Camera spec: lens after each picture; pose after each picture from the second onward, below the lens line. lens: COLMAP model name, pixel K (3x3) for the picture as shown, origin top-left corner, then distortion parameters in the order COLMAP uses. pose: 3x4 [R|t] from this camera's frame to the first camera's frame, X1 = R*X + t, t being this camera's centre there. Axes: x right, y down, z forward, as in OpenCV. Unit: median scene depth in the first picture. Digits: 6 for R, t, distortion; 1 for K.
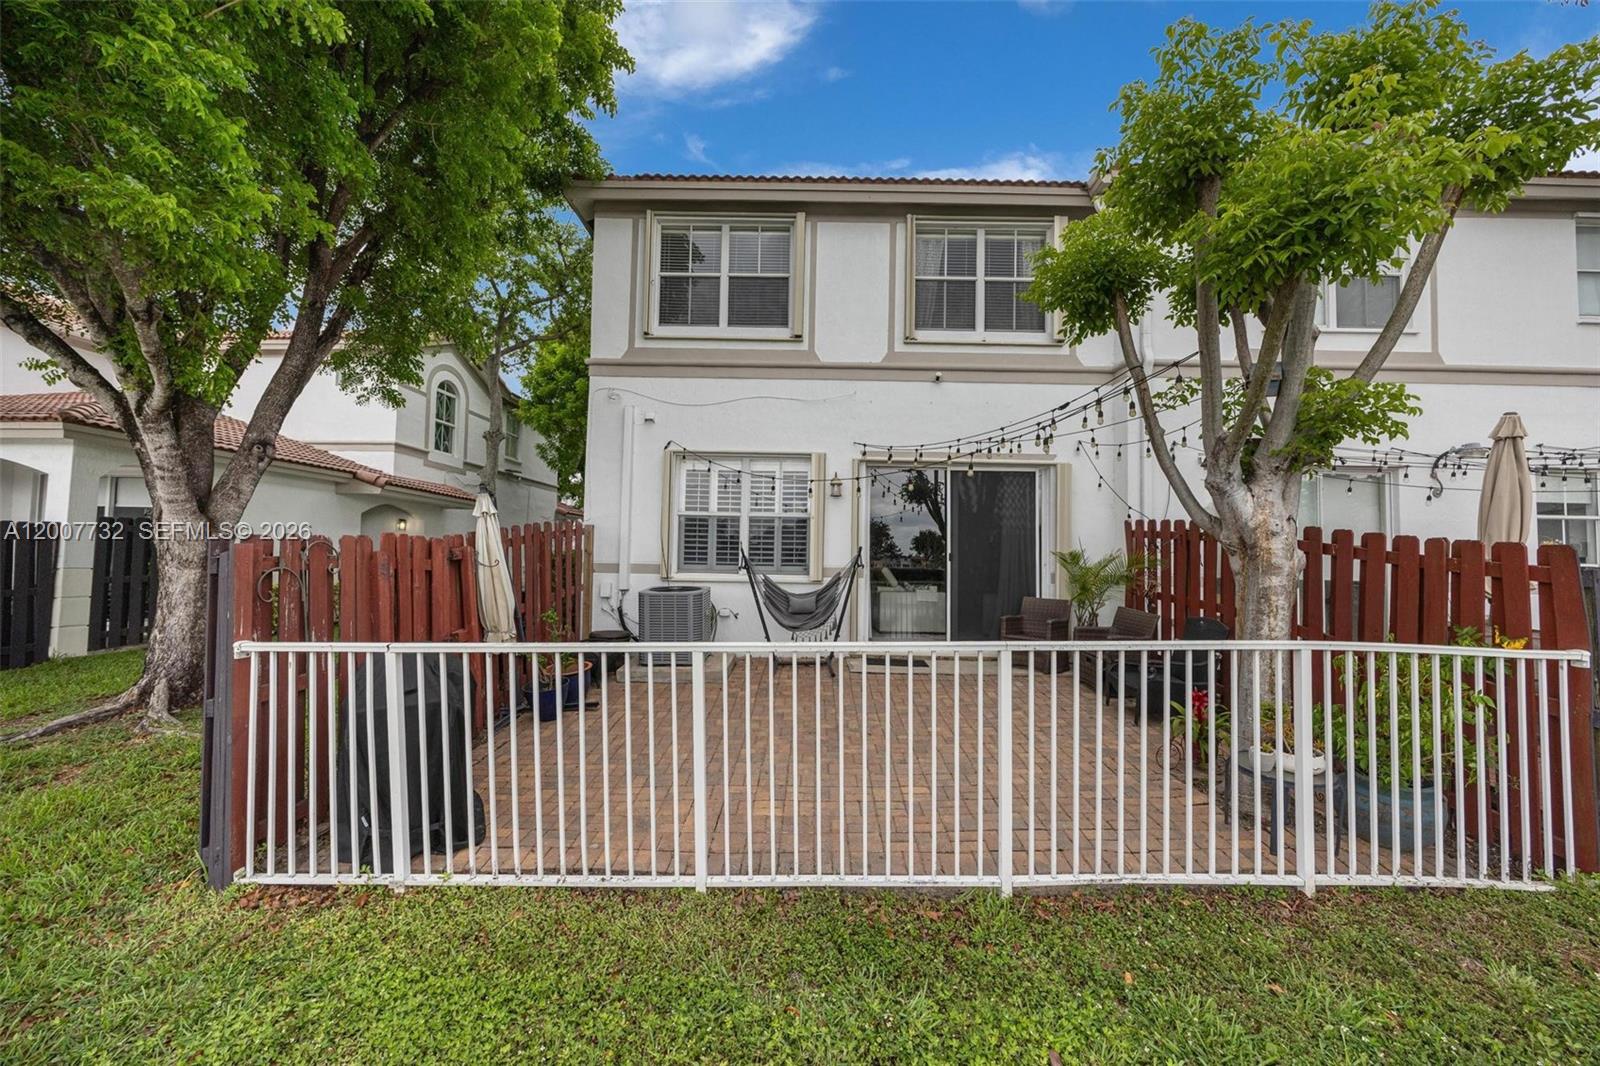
lens RADIAL K [[618.7, 0, 818.4], [0, 618.7, 542.5], [0, 0, 1]] dist [-0.001443, -0.000123]
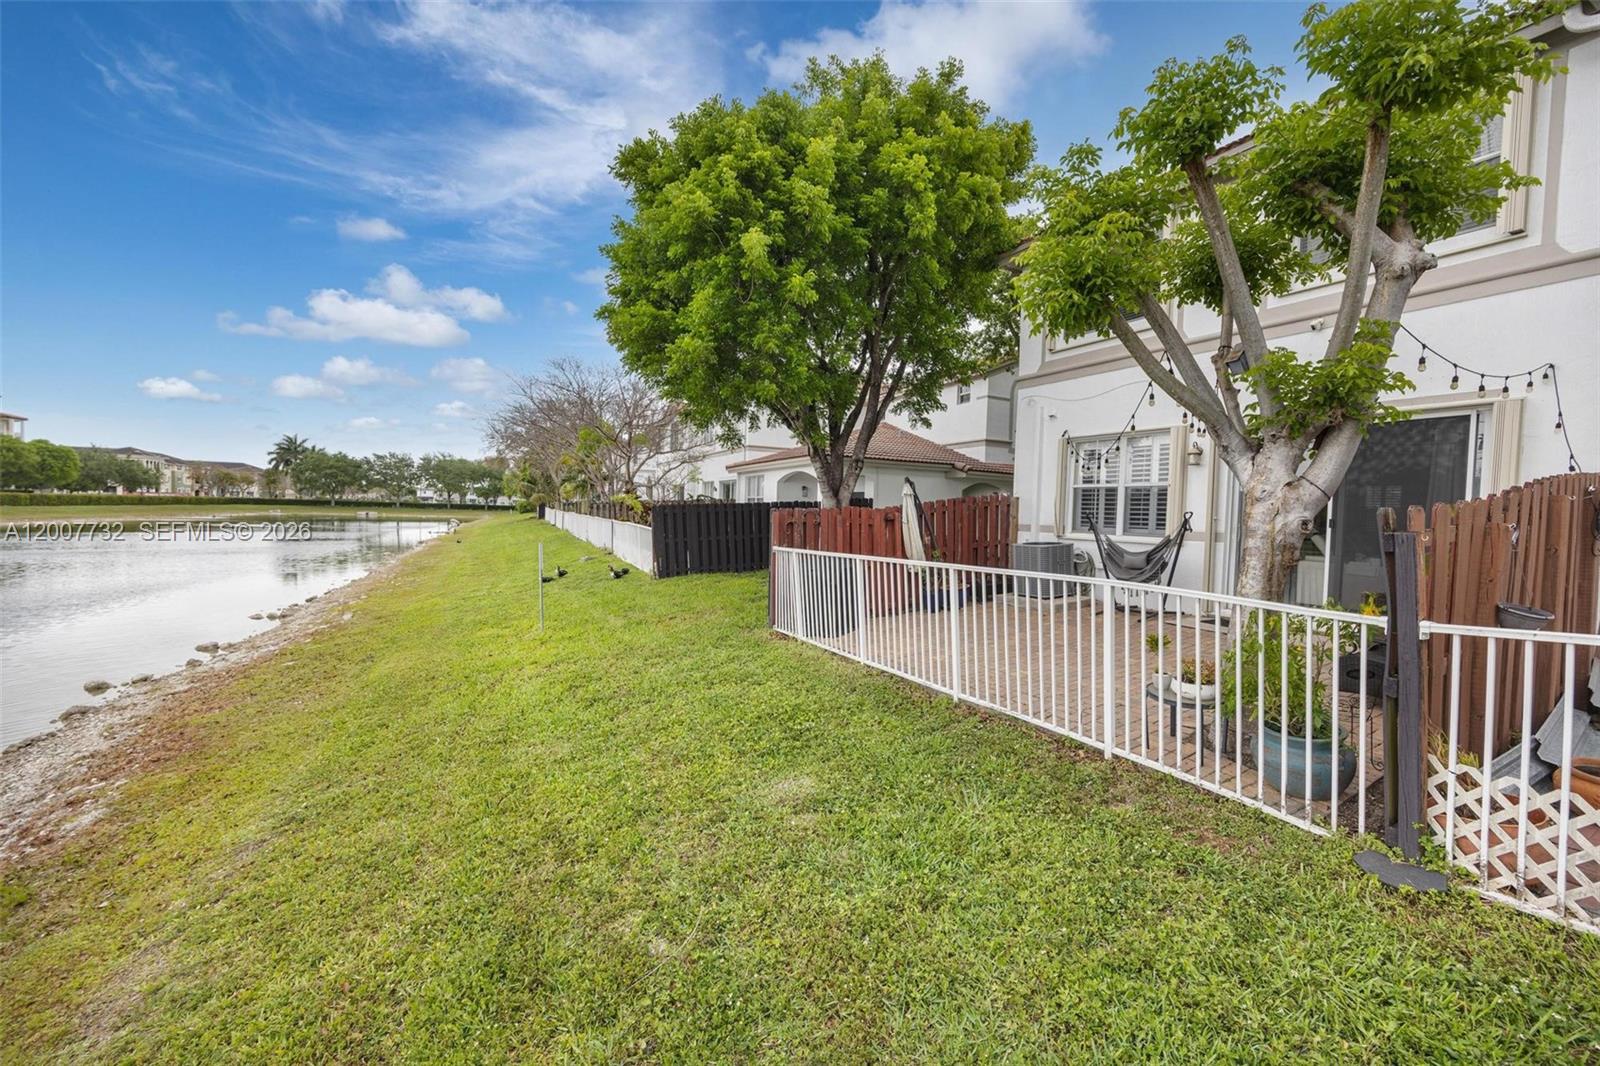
lens RADIAL K [[618.7, 0, 818.4], [0, 618.7, 542.5], [0, 0, 1]] dist [-0.001443, -0.000123]
pose [[0.504913, 0.039908, -0.862247, 0.615017], [0.007732, 0.998681, 0.050750, 0.000042], [0.863135, -0.032292, 0.503939, -0.100028]]
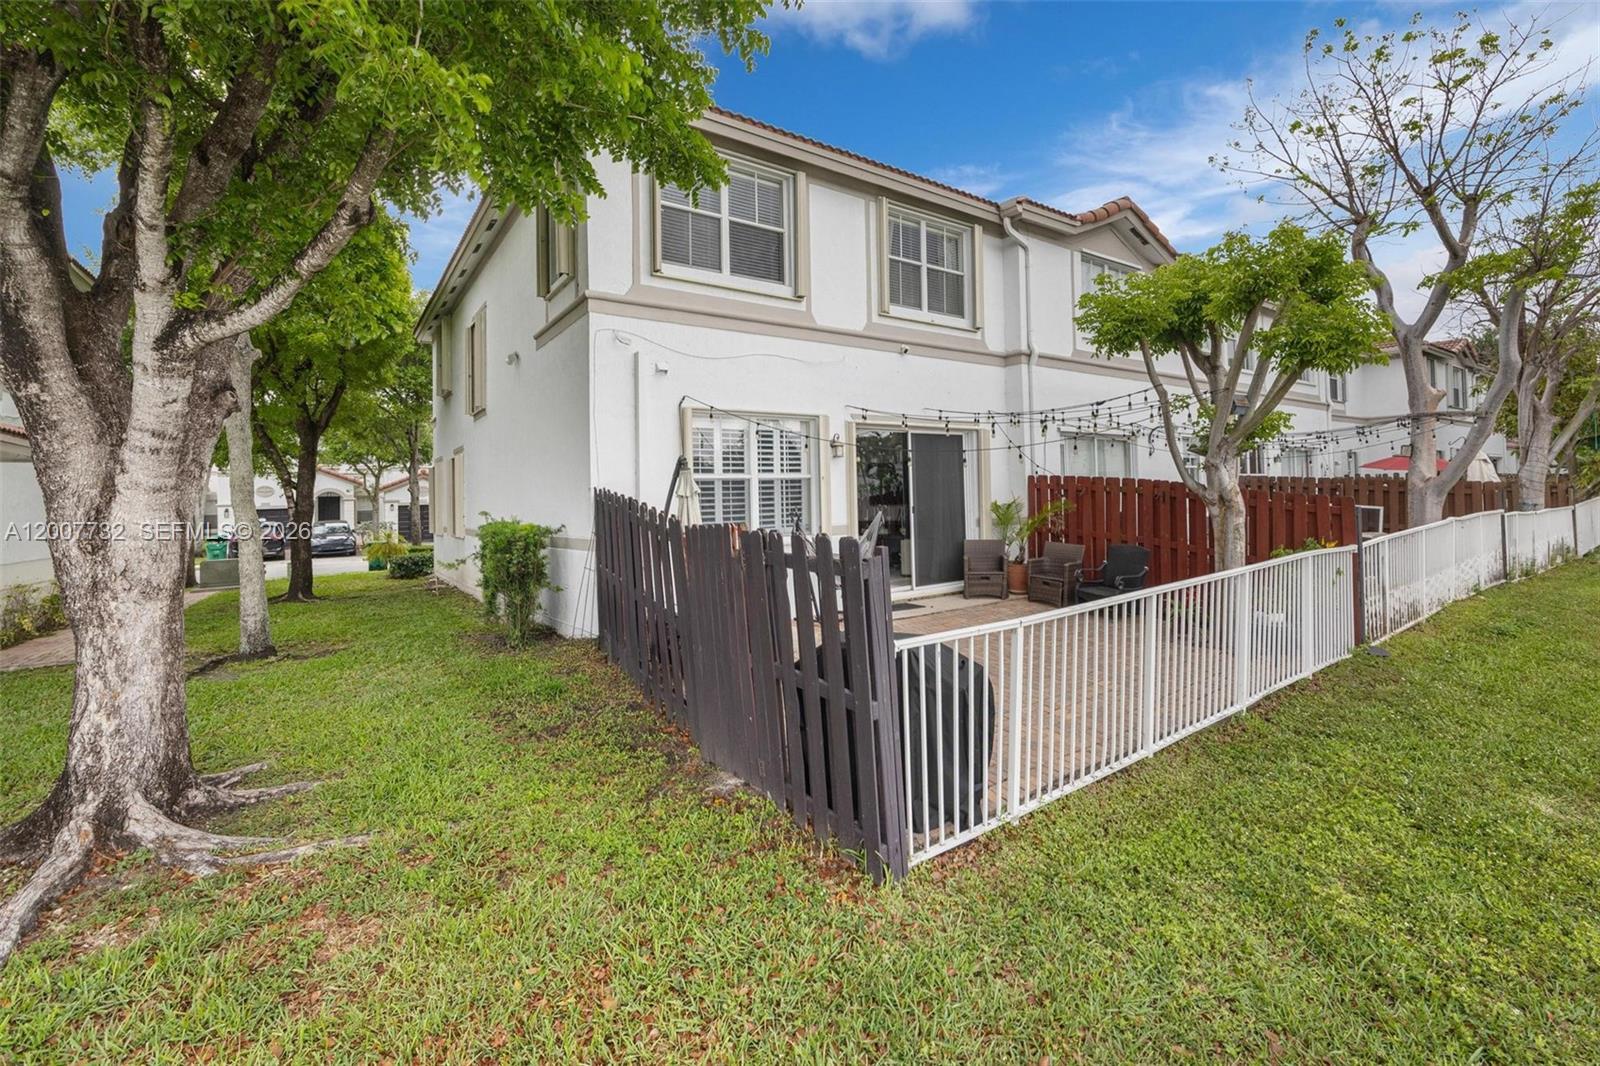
lens RADIAL K [[657.5, 0, 845.0], [0, 657.5, 507.7], [0, 0, 1]] dist [-0.010489, 0.000093]
pose [[0.815691, -0.049123, 0.576398, -0.604360], [0.023861, 0.998397, 0.051321, -0.045570], [-0.577995, -0.028108, 0.815556, 0.083951]]
